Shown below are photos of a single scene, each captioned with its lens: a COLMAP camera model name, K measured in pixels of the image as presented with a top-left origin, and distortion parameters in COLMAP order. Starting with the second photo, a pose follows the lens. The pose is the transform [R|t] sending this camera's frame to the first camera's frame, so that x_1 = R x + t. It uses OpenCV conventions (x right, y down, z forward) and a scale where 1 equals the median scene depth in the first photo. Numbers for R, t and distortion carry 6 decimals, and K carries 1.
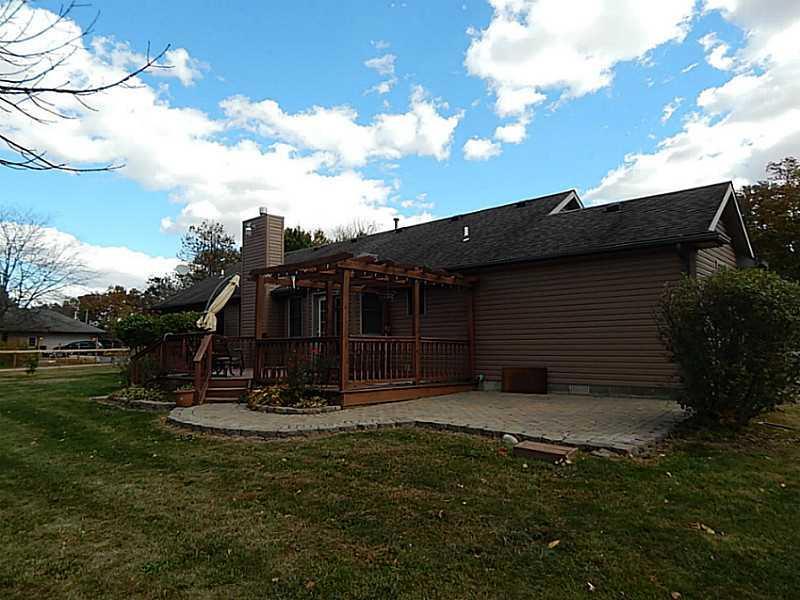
lens RADIAL K [[531.0, 0, 400.0], [0, 531.0, 300.8], [0, 0, 1]] dist [0.010690, 0.002626]
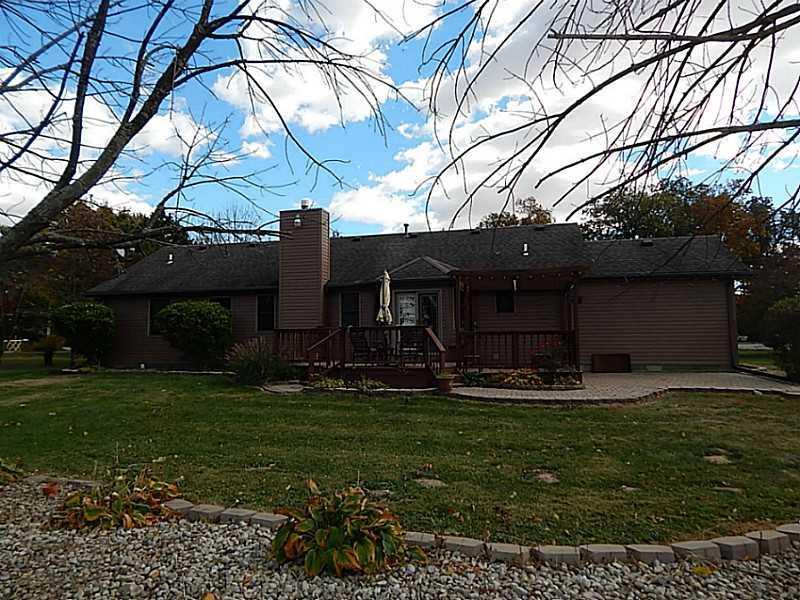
lens RADIAL K [[531.0, 0, 400.1], [0, 531.0, 300.2], [0, 0, 1]] dist [0.010690, 0.002626]
pose [[0.874830, 0.039605, 0.482809, -0.752030], [-0.043193, 0.999060, -0.003689, 0.011663], [-0.482501, -0.017627, 0.875718, 0.043372]]
